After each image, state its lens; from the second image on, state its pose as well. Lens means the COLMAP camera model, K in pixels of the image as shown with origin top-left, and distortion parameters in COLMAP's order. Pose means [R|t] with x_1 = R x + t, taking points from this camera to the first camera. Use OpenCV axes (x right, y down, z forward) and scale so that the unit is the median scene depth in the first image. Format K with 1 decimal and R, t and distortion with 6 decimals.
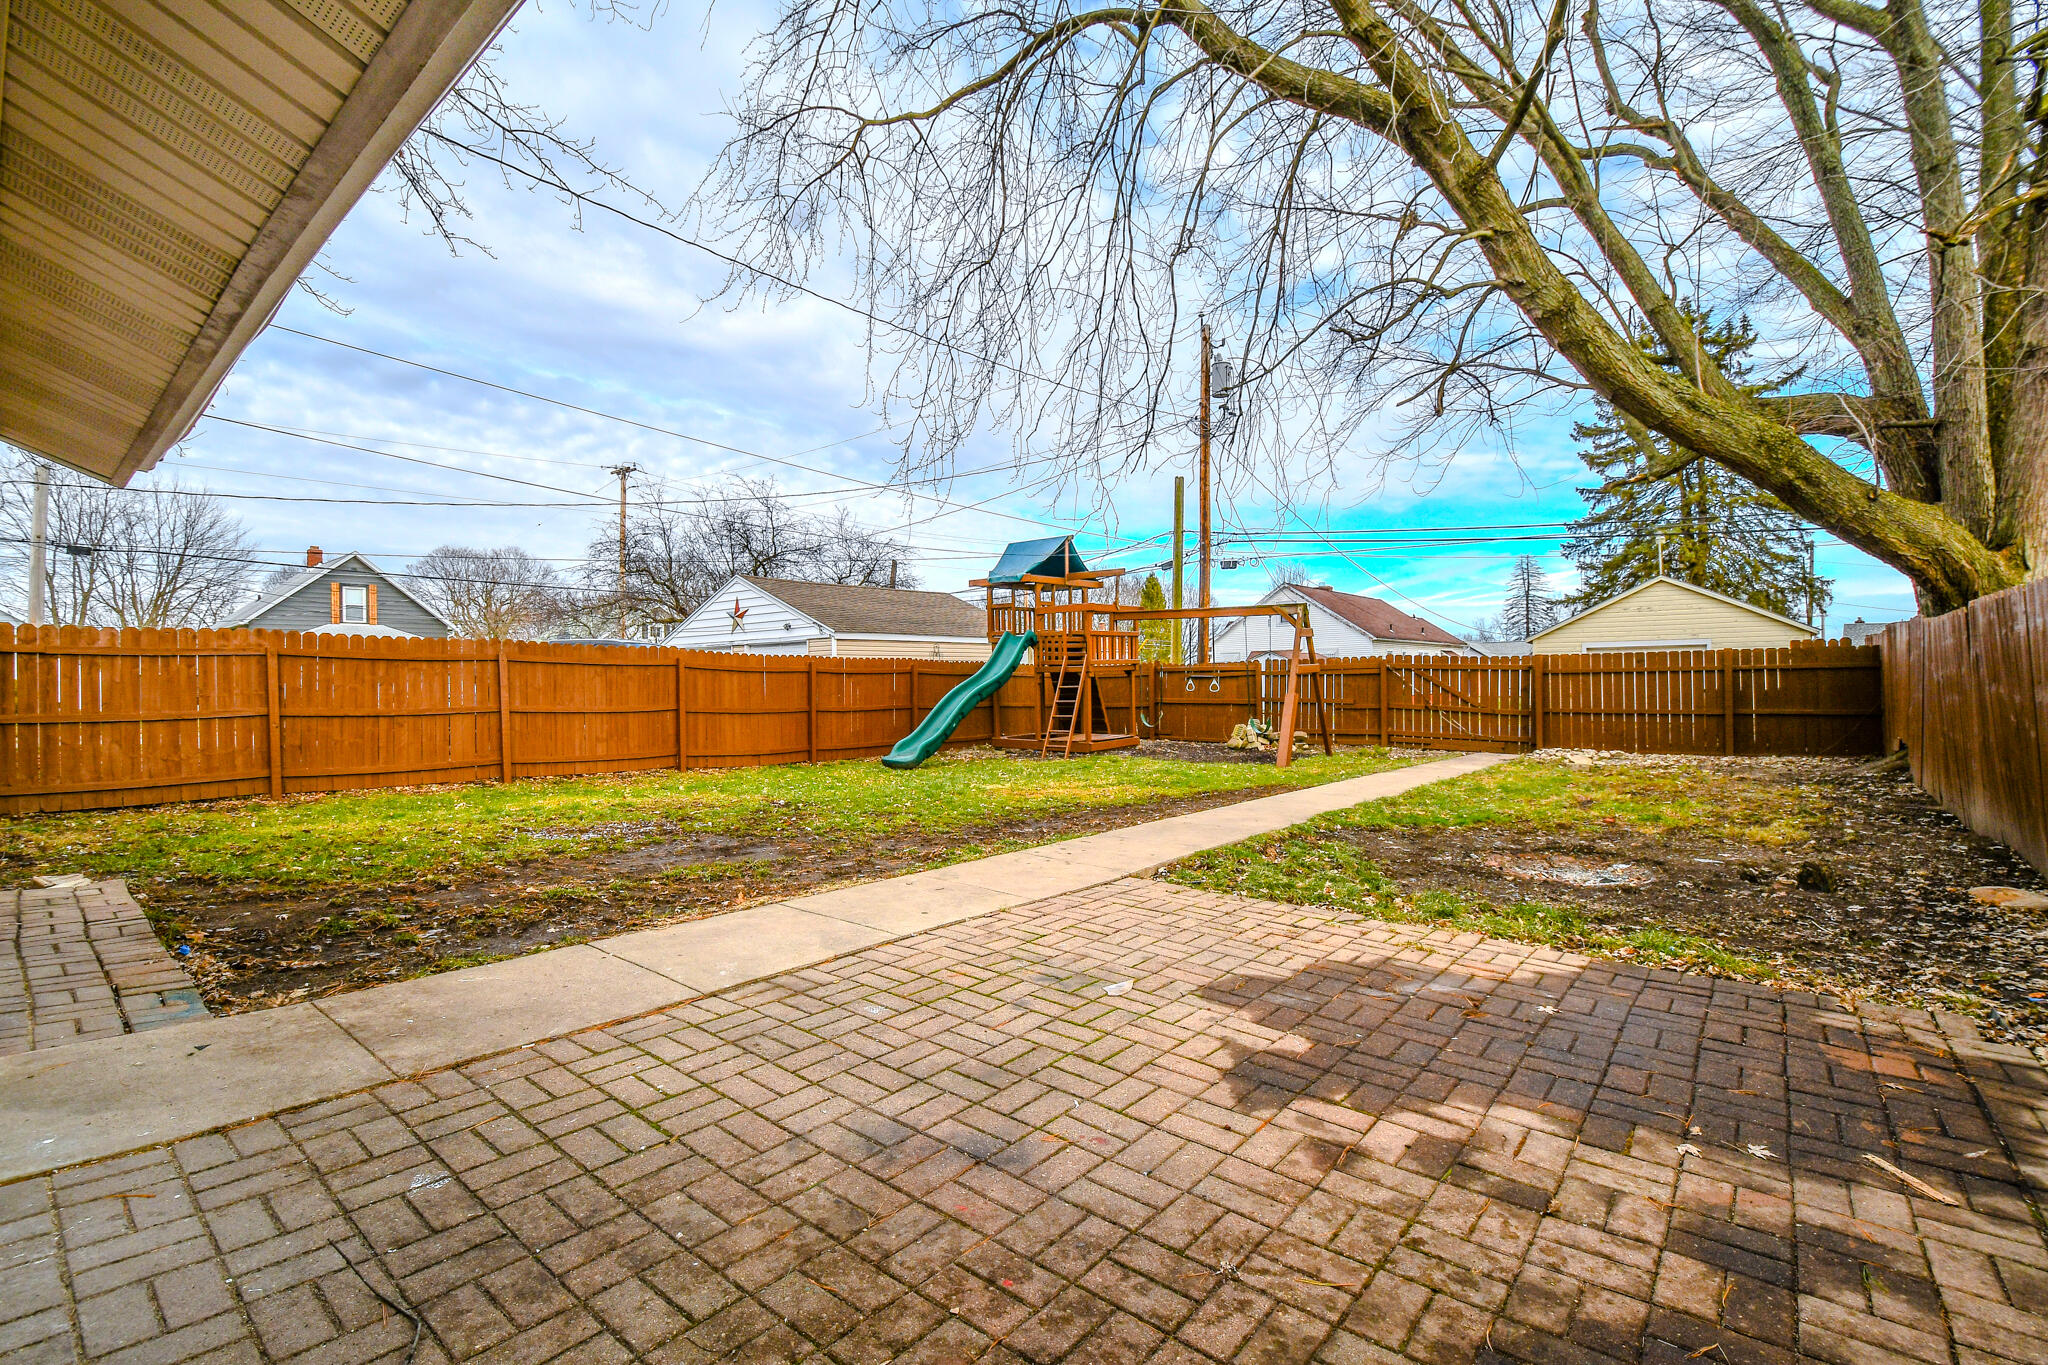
lens RADIAL K [[892.3, 0, 995.7], [0, 892.3, 682.9], [0, 0, 1]] dist [0.025676, -0.028264]
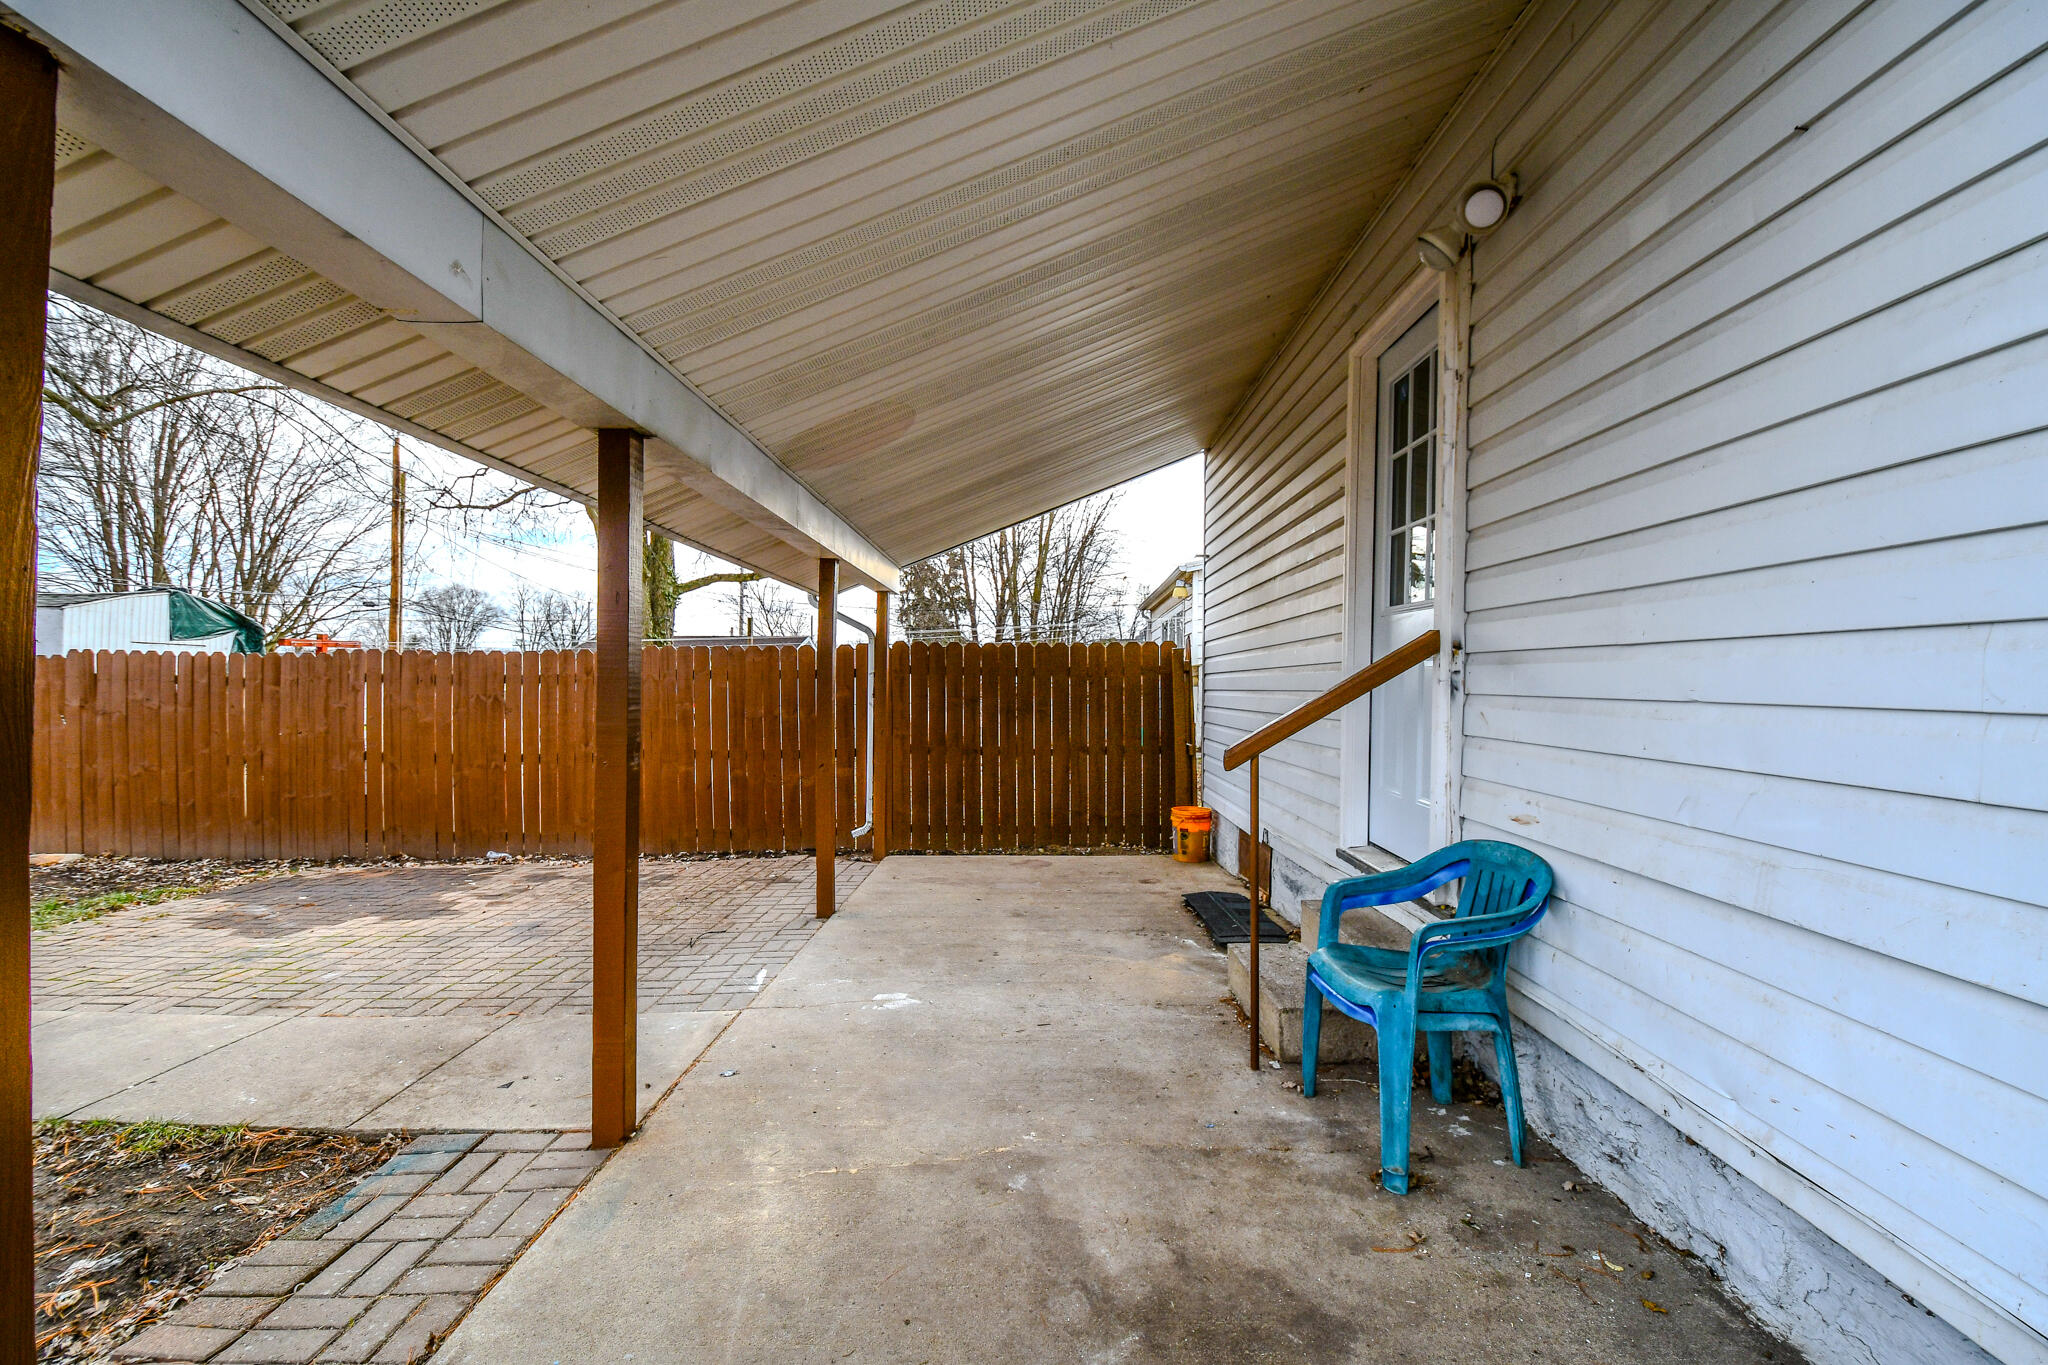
lens RADIAL K [[898.5, 0, 1003.5], [0, 898.5, 681.1], [0, 0, 1]] dist [0.002136, -0.014120]
pose [[-0.621745, 0.015539, 0.783065, -0.530286], [0.008708, 0.999879, -0.012927, -0.018119], [-0.783171, -0.001218, -0.621805, 0.295606]]
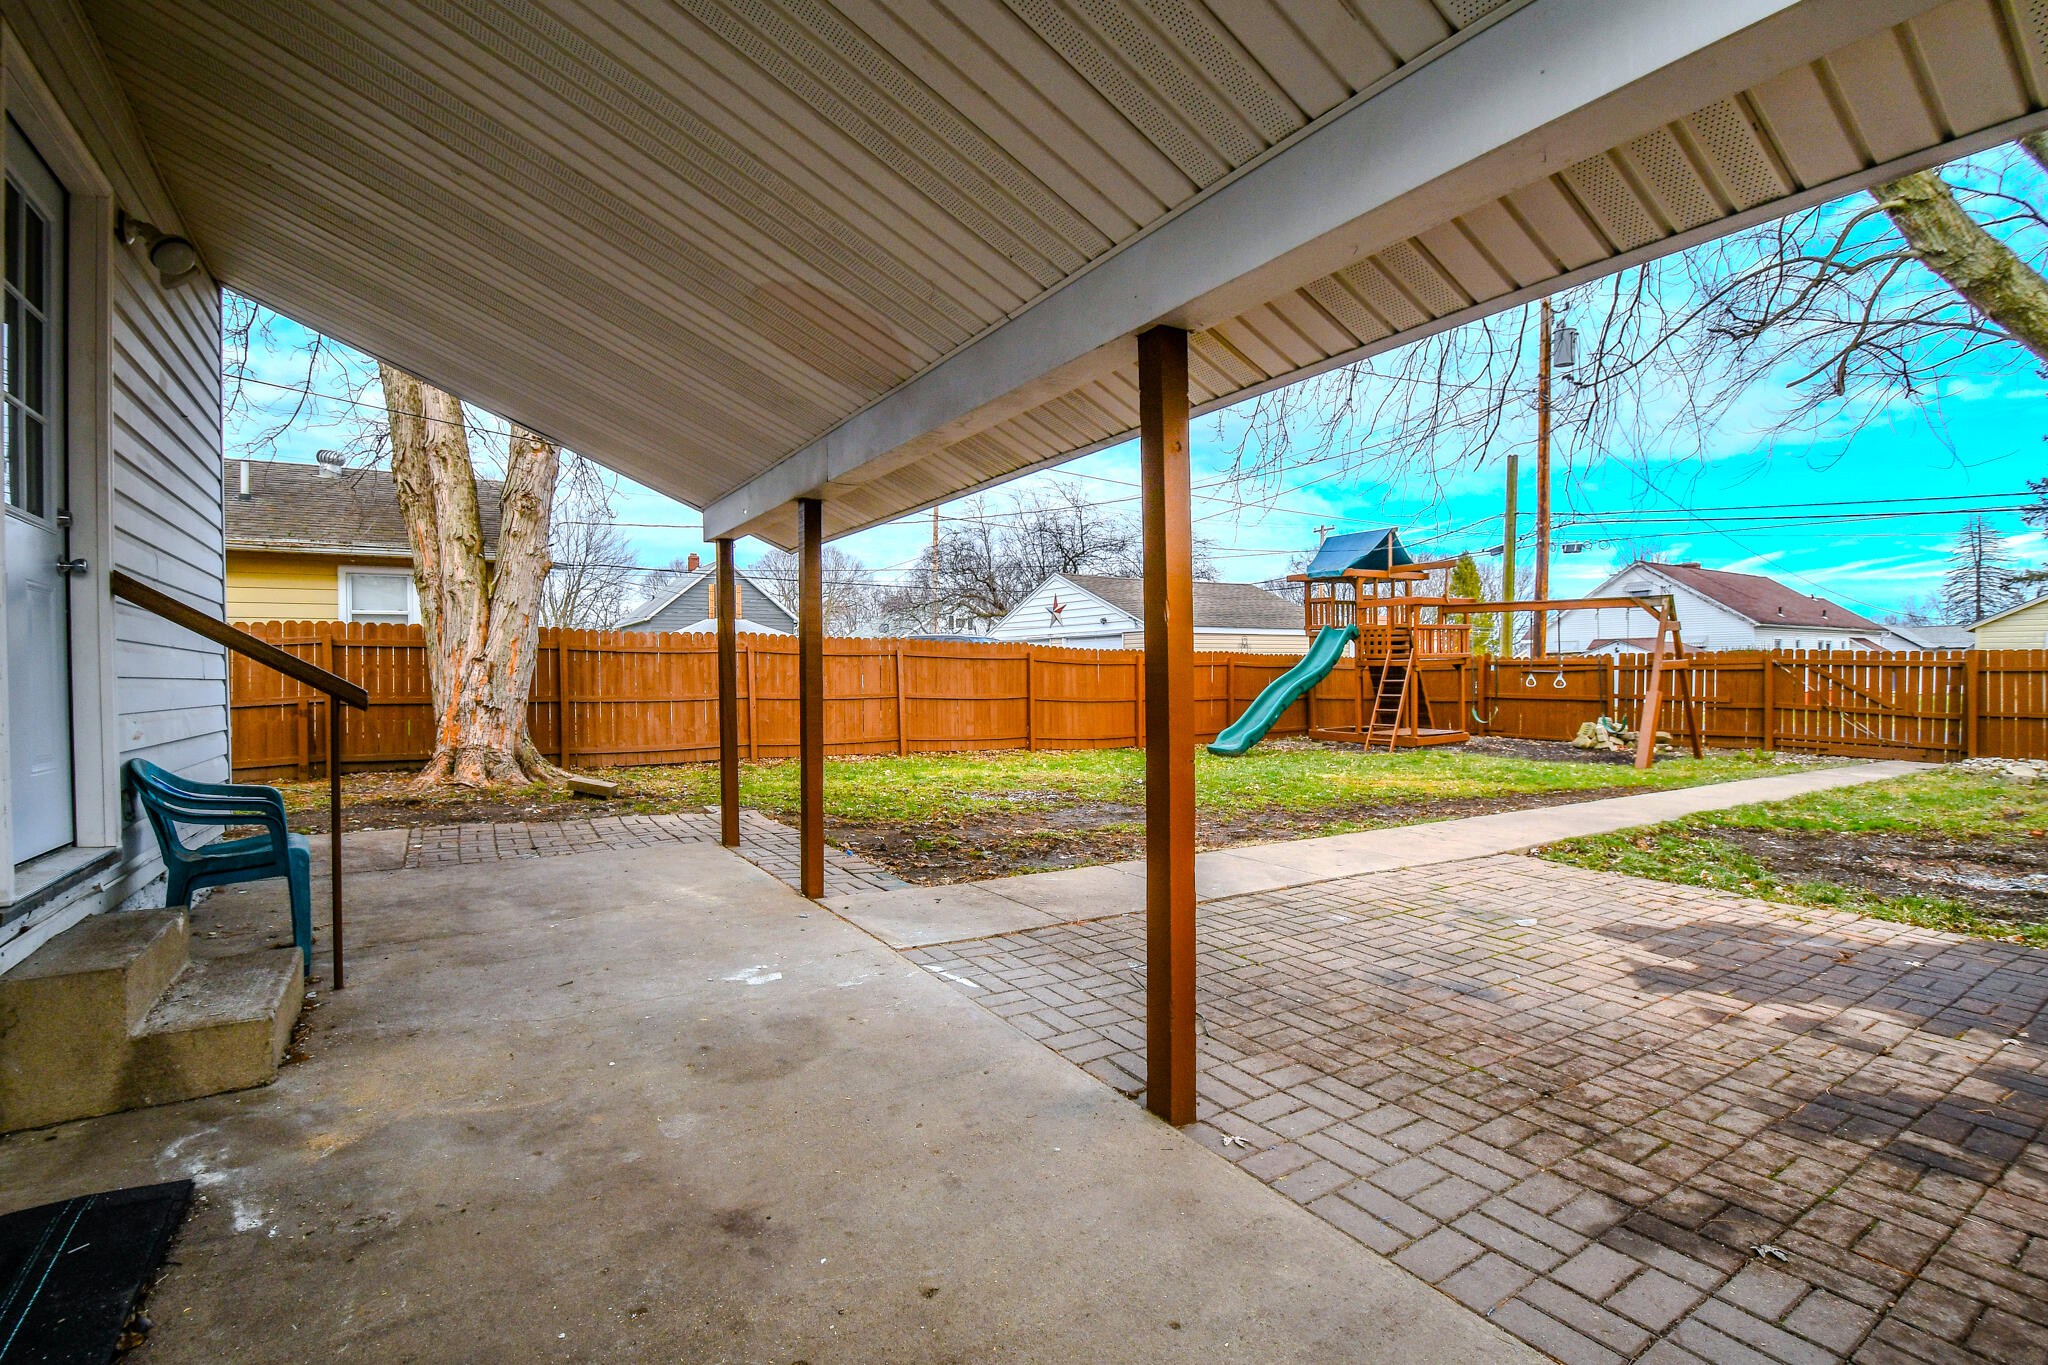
lens RADIAL K [[898.5, 0, 1003.5], [0, 898.5, 681.1], [0, 0, 1]] dist [0.002136, -0.014120]
pose [[0.955341, 0.010881, -0.295305, -0.065503], [-0.007354, 0.999888, 0.013051, -0.008792], [0.295414, -0.010296, 0.955314, -0.152135]]
